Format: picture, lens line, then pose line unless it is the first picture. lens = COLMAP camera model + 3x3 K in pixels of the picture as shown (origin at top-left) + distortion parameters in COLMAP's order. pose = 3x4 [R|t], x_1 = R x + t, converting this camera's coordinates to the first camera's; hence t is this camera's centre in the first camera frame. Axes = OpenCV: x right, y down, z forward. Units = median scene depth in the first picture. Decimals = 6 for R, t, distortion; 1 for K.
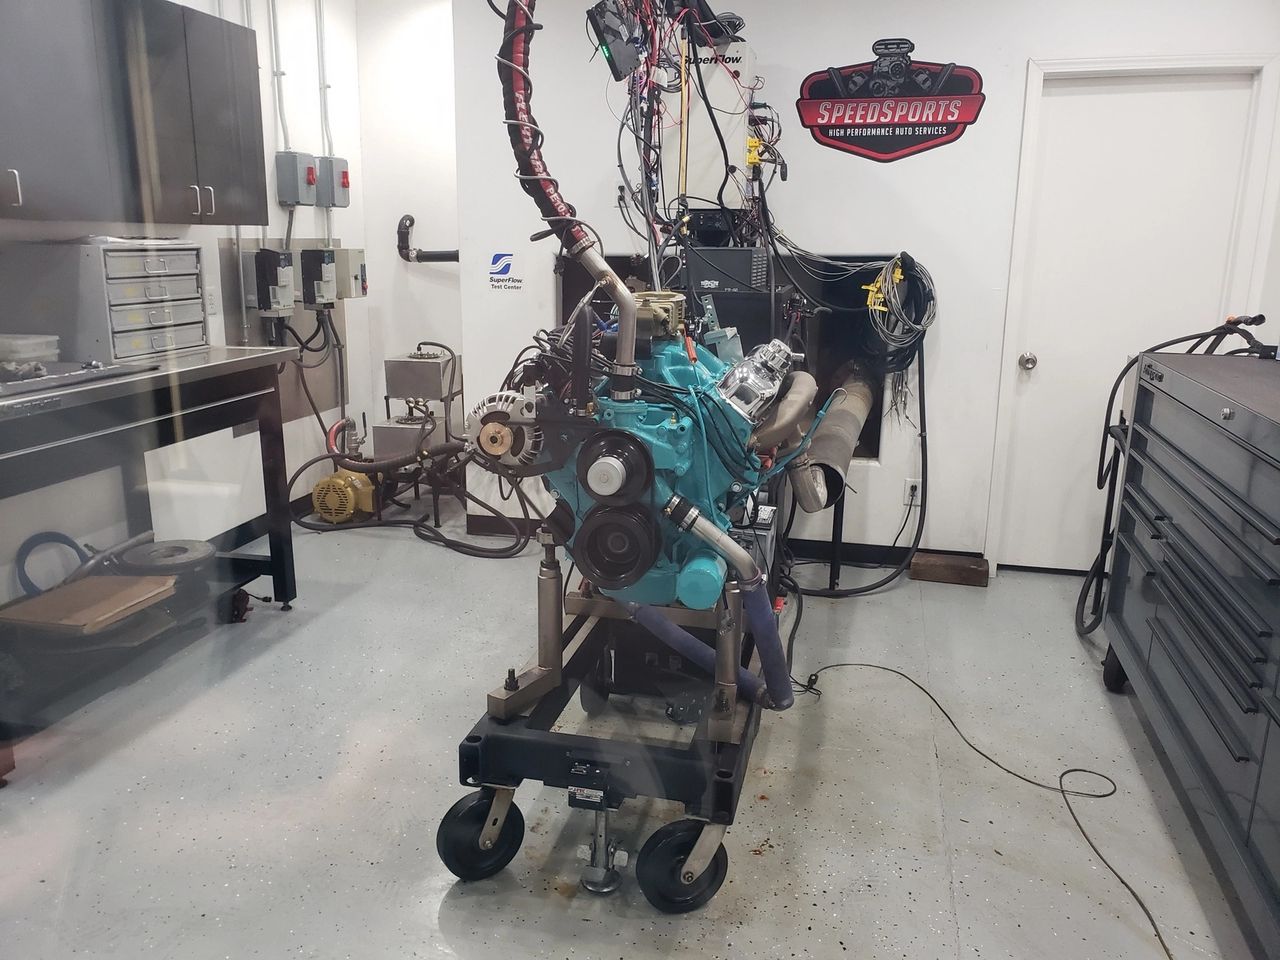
lens RADIAL K [[1005.7, 0, 630.6], [0, 1005.7, 482.5], [0, 0, 1]] dist [0.004278, 0.005248]
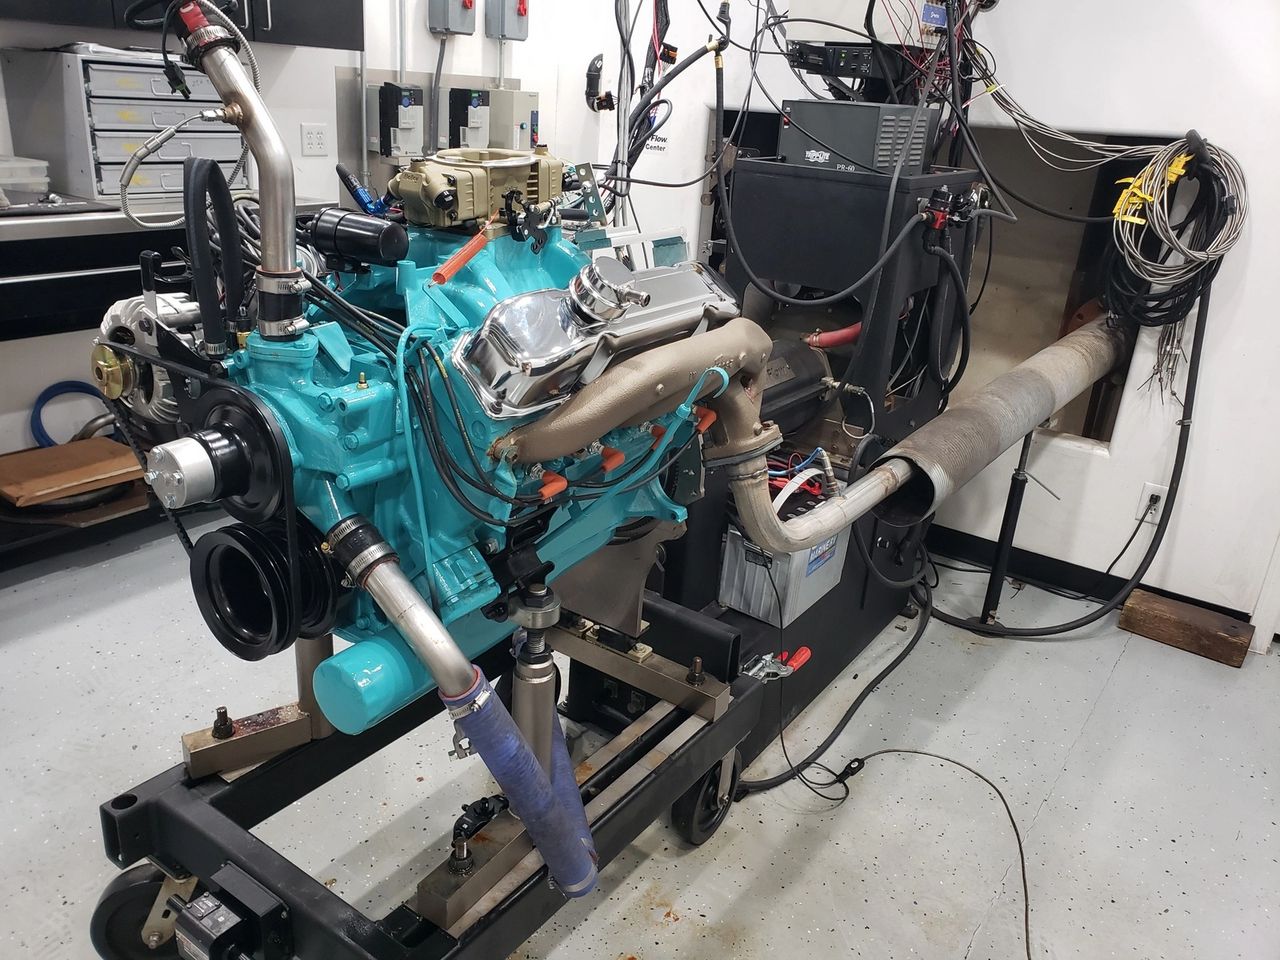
lens RADIAL K [[1005.7, 0, 630.1], [0, 1005.7, 474.7], [0, 0, 1]] dist [0.004278, 0.005248]
pose [[0.928230, 0.177017, -0.327190, 0.185842], [-0.139313, 0.980937, 0.135482, -0.055094], [0.344936, -0.080176, 0.935196, 0.271988]]
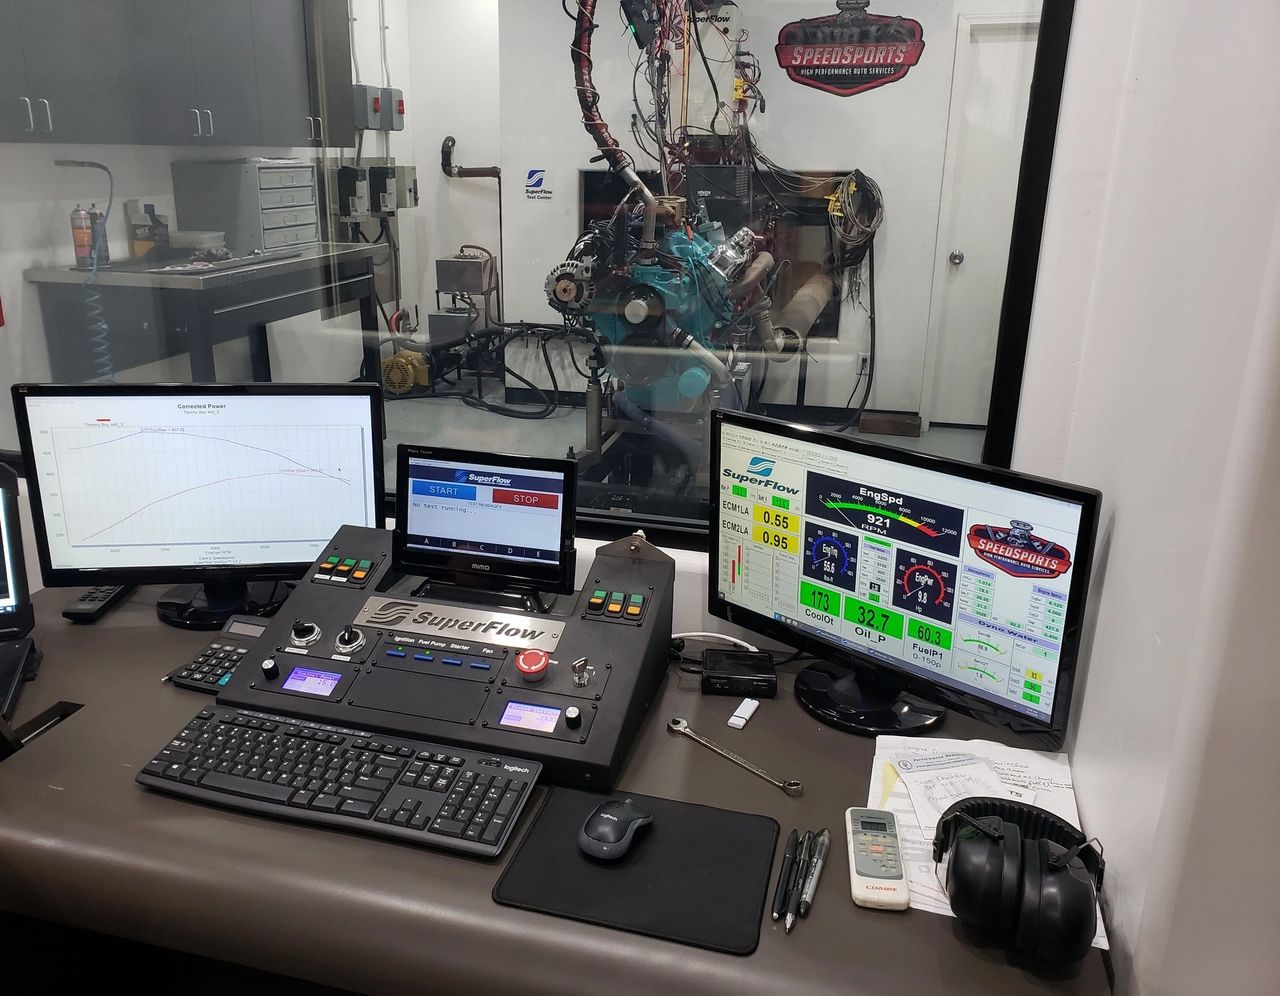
lens RADIAL K [[1041.5, 0, 613.0], [0, 1041.5, 502.7], [0, 0, 1]] dist [-0.003788, -0.023613]
pose [[0.999933, 0.003887, -0.010876, -0.021111], [-0.002936, 0.996282, 0.086107, 0.077217], [0.011170, -0.086069, 0.996227, -0.342984]]
